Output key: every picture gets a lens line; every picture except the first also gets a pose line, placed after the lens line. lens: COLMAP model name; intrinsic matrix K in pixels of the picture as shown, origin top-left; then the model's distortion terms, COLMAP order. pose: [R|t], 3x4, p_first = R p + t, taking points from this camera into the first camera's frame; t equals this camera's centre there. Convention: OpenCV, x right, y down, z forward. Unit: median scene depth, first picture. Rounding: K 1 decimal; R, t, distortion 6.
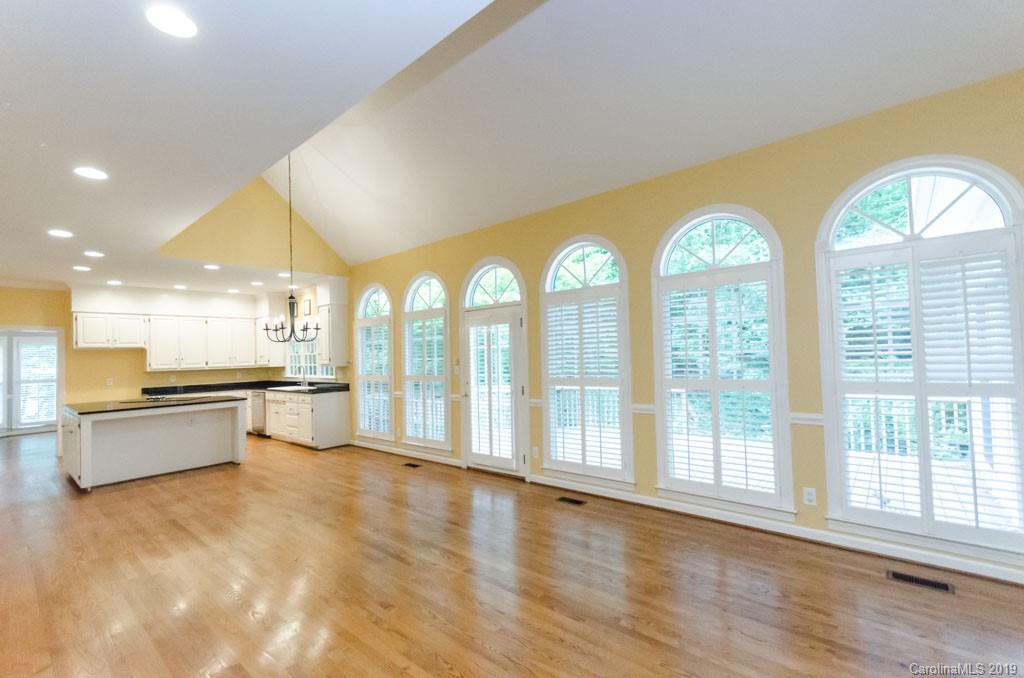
lens RADIAL K [[446.6, 0, 515.4], [0, 446.6, 343.6], [0, 0, 1]] dist [0.010189, -0.001627]
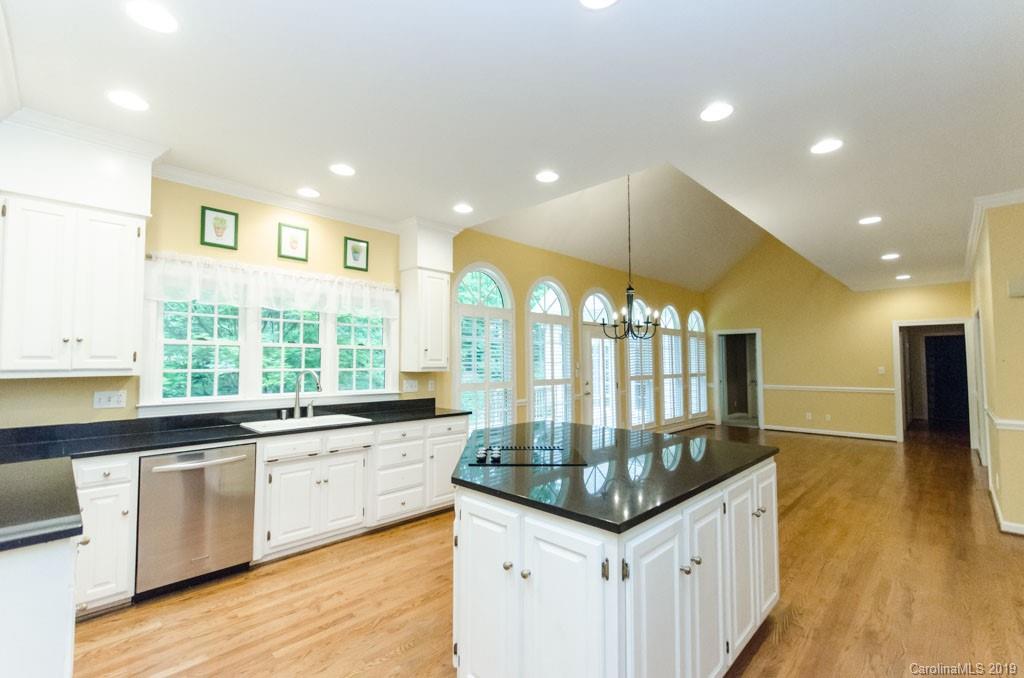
lens RADIAL K [[446.6, 0, 488.1], [0, 446.6, 345.1], [0, 0, 1]] dist [0.010189, -0.001627]
pose [[0.093179, 0.066088, 0.993454, -0.952167], [-0.028824, 0.997555, -0.063657, 0.049149], [-0.995232, -0.022704, 0.094856, 0.815920]]
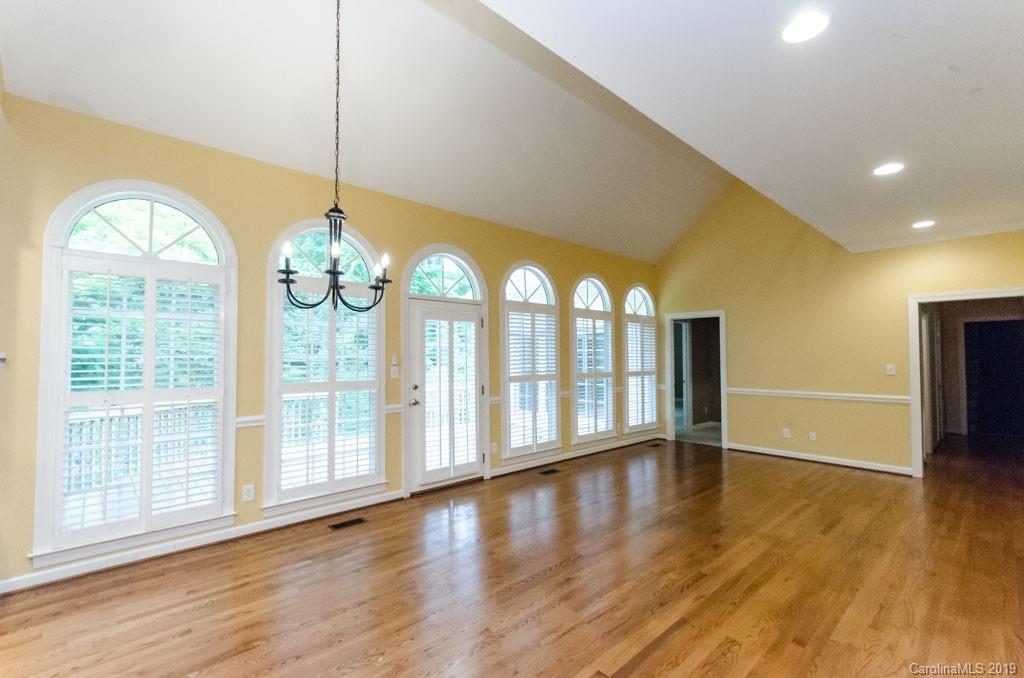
lens RADIAL K [[446.6, 0, 485.9], [0, 446.6, 345.0], [0, 0, 1]] dist [0.010189, -0.001627]
pose [[0.146192, 0.052629, 0.987855, -0.745850], [-0.033497, 0.998275, -0.048227, 0.038865], [-0.988689, -0.026039, 0.147702, 0.639856]]
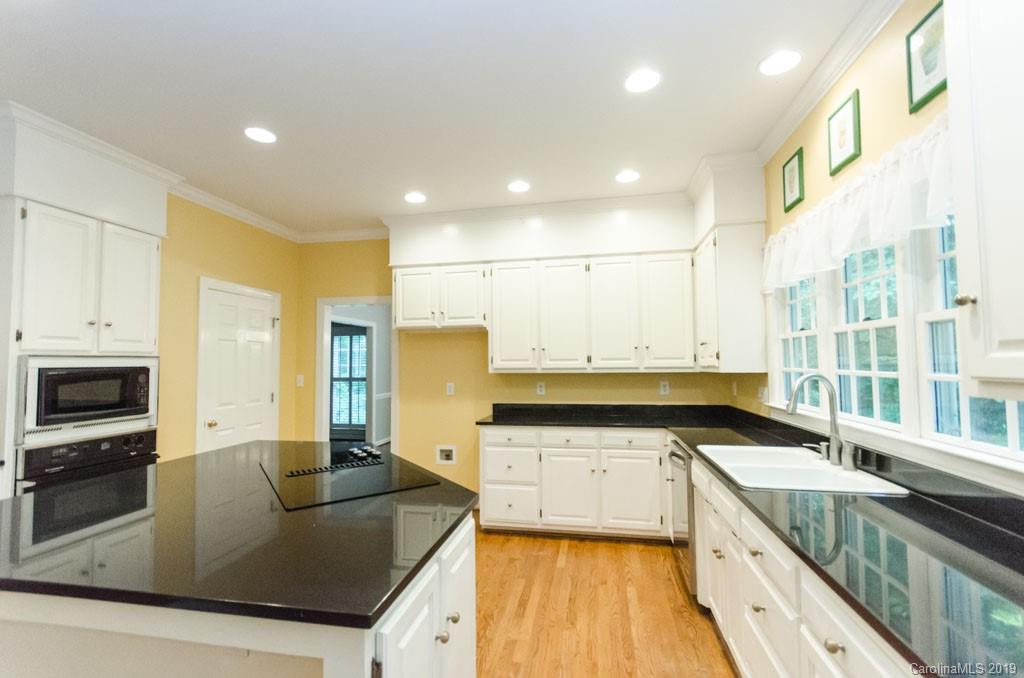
lens RADIAL K [[446.6, 0, 509.8], [0, 446.6, 343.7], [0, 0, 1]] dist [0.010189, -0.001627]
pose [[0.497426, -0.014794, -0.867380, -0.371772], [0.018131, 0.999813, -0.006655, 0.032836], [0.867317, -0.012417, 0.497602, 0.775913]]
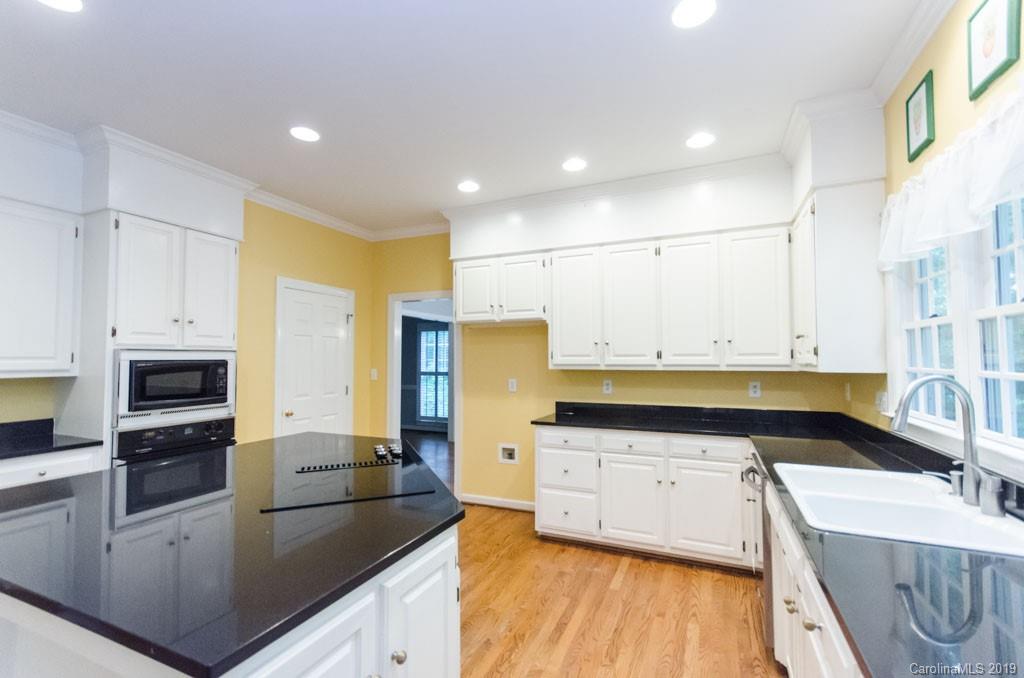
lens RADIAL K [[446.6, 0, 510.9], [0, 446.6, 343.4], [0, 0, 1]] dist [0.010189, -0.001627]
pose [[0.289715, -0.007289, -0.957085, -0.381024], [0.019749, 0.999804, -0.001636, 0.034855], [0.956909, -0.018428, 0.289802, 0.832068]]
